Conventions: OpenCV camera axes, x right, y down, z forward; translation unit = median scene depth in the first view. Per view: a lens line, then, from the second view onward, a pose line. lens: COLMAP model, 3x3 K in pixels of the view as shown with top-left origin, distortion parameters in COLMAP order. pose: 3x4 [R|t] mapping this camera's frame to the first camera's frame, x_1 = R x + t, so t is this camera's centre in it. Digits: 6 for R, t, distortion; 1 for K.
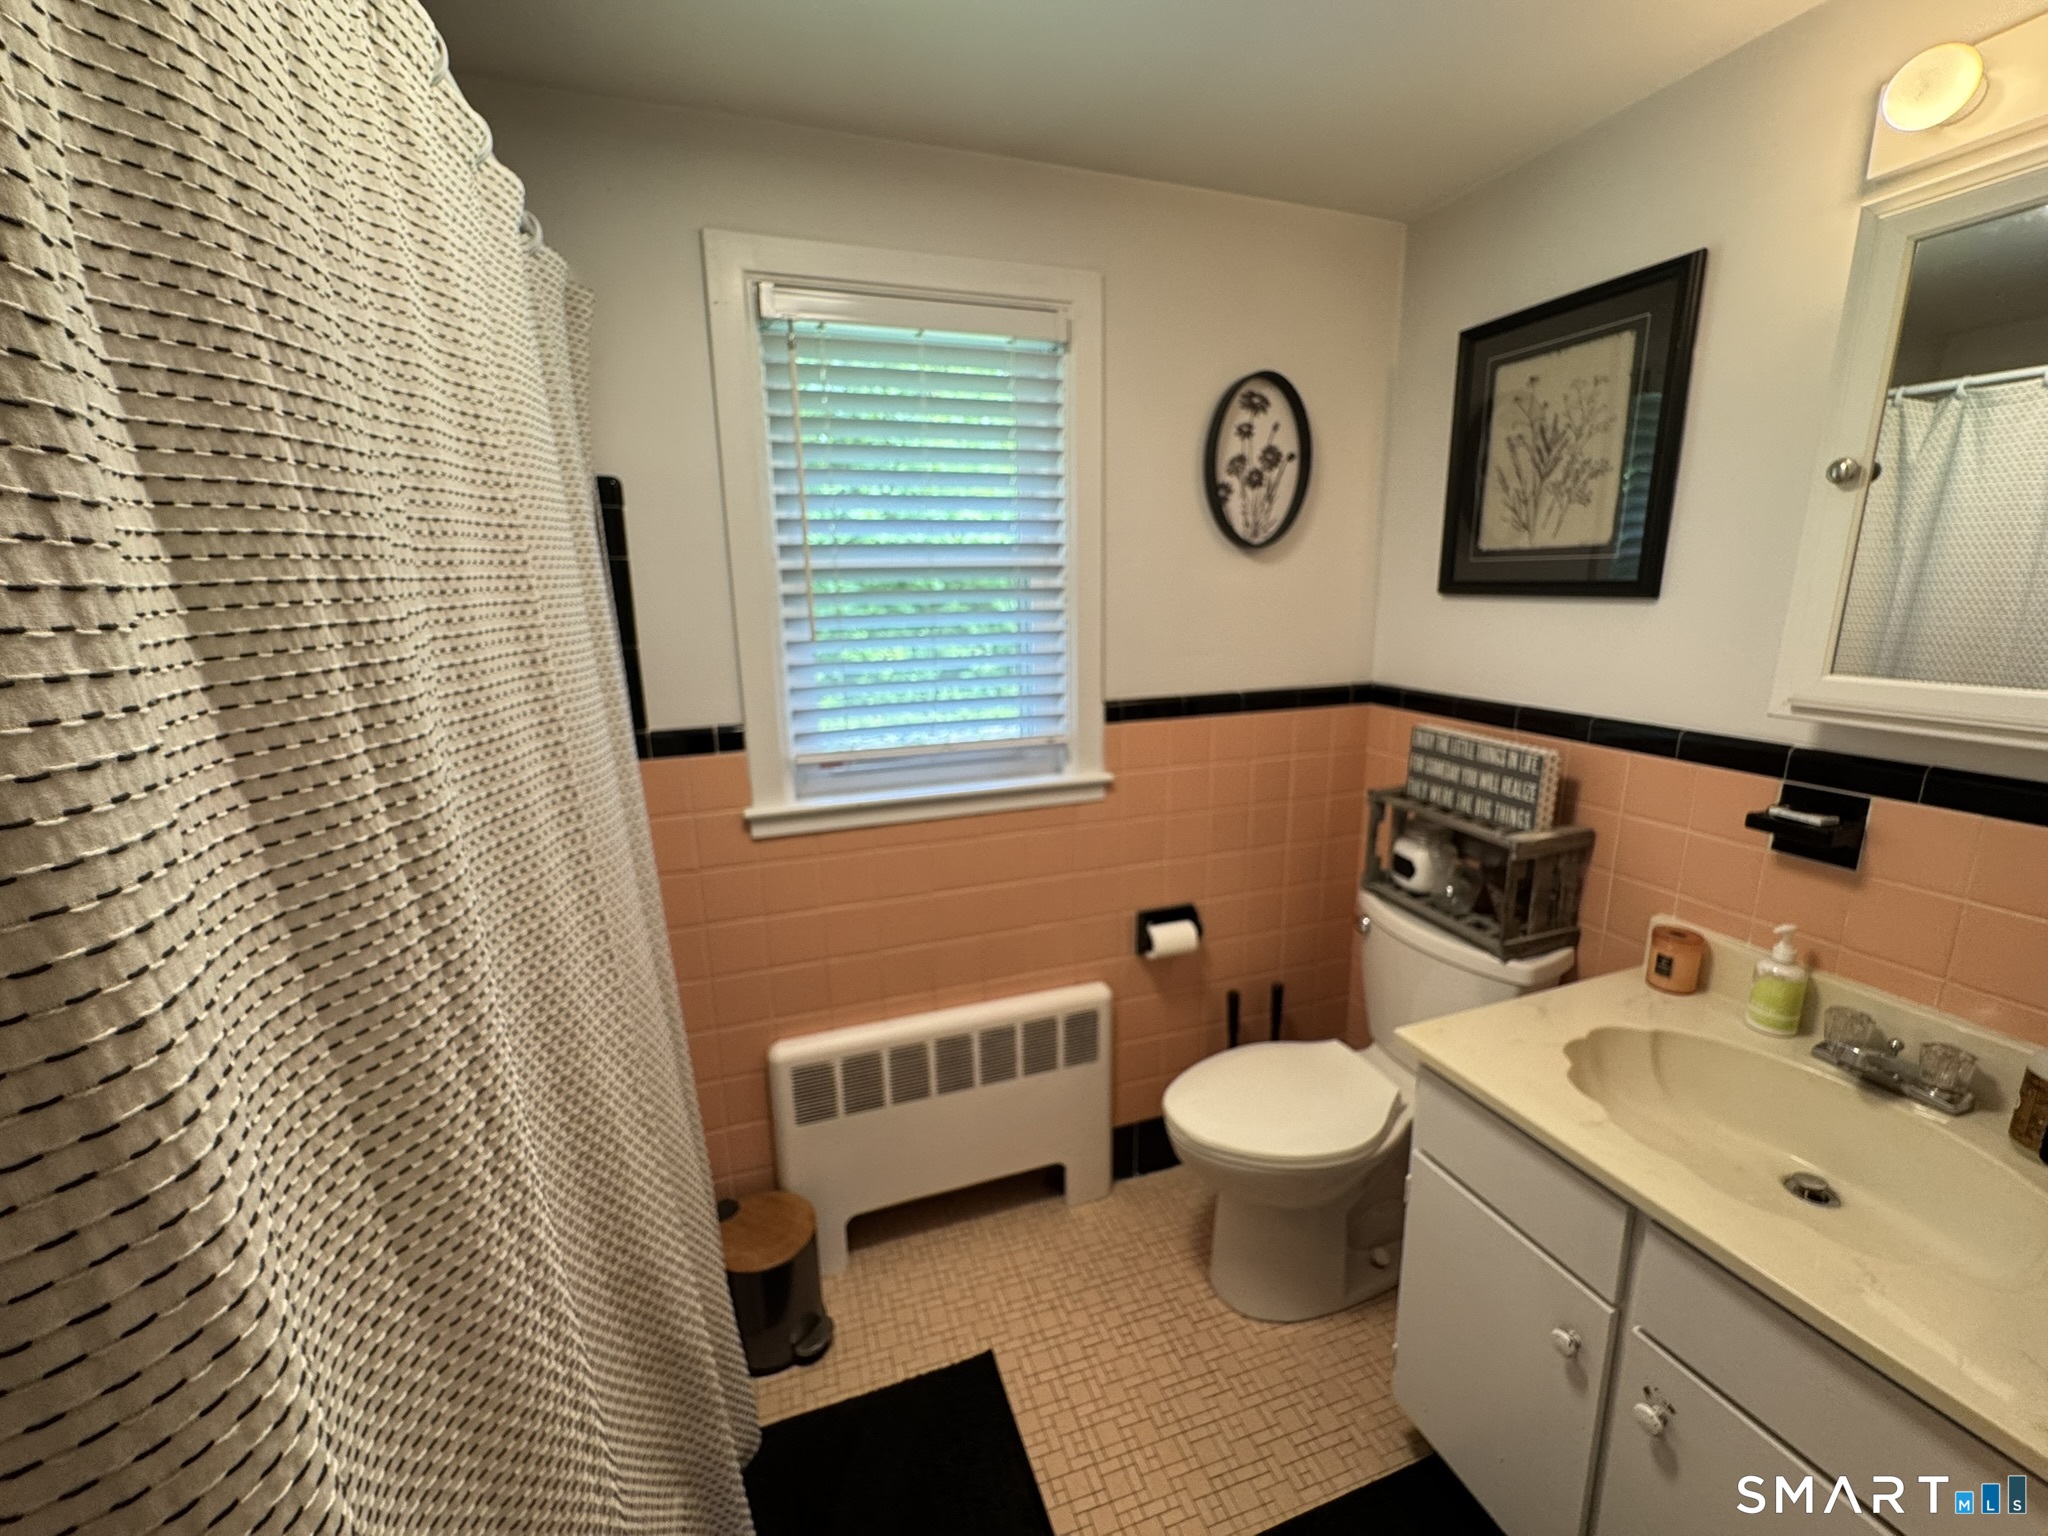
lens RADIAL K [[829.1, 0, 1024.0], [0, 829.1, 768.0], [0, 0, 1]] dist [-0.005573, -0.000154]
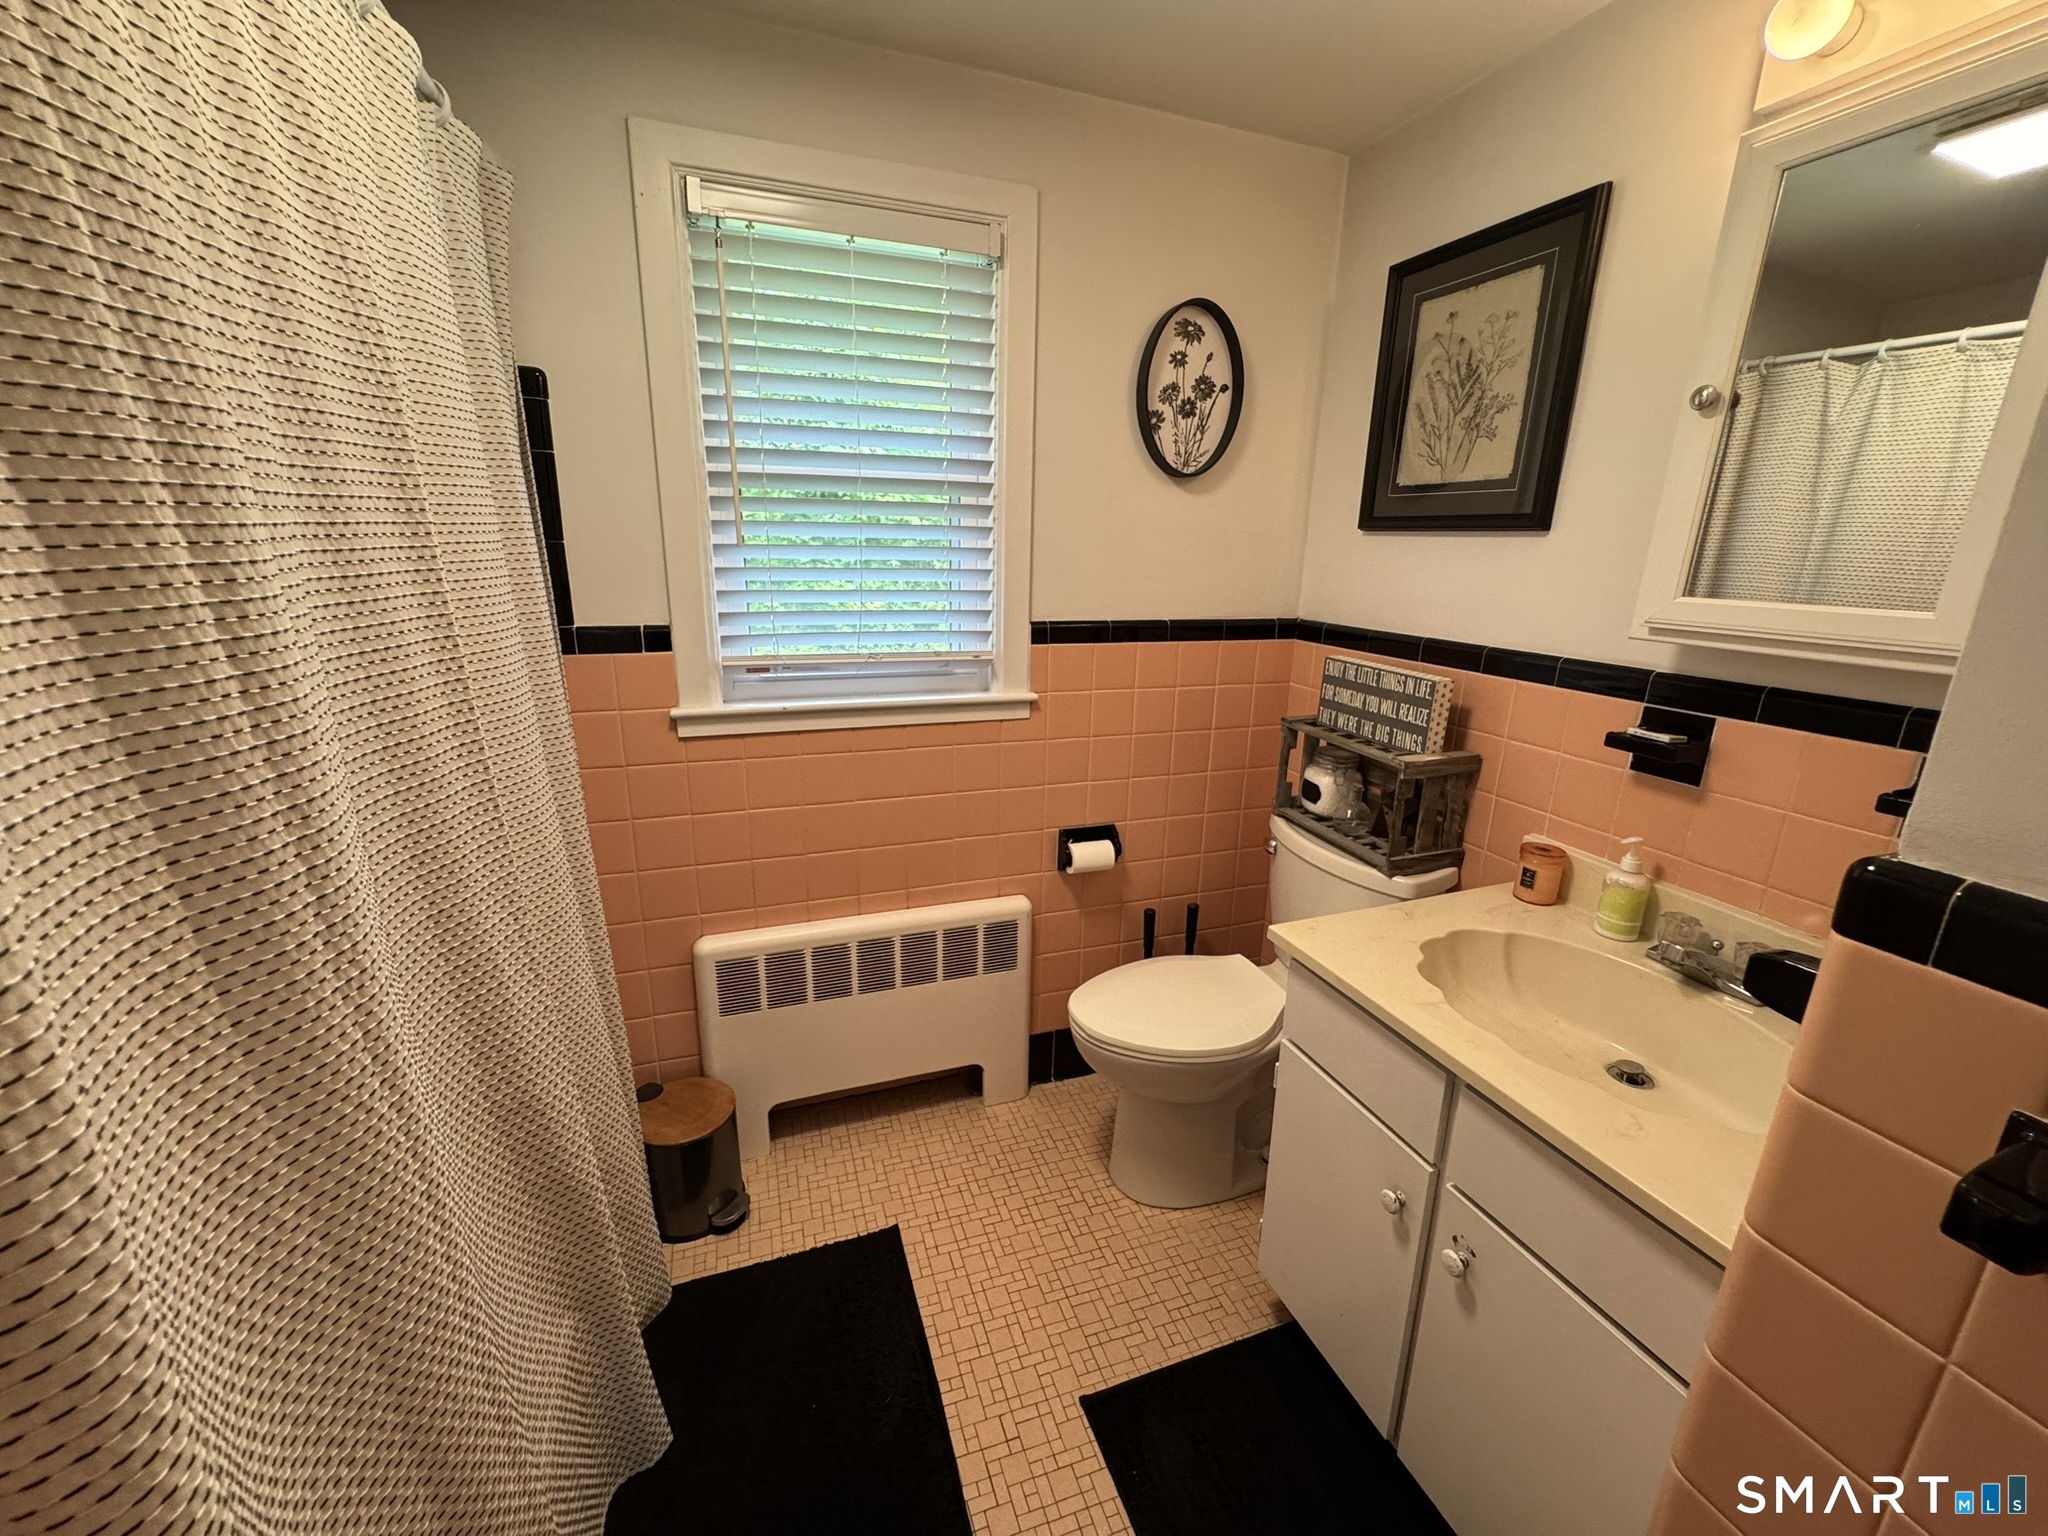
lens RADIAL K [[817.9, 0, 1024.0], [0, 817.9, 768.0], [0, 0, 1]] dist [-0.003412, 0.000047]
pose [[0.999189, 0.034490, 0.020788, 0.082877], [-0.035483, 0.998147, 0.049429, 0.057695], [-0.019045, -0.050126, 0.998561, -0.026761]]
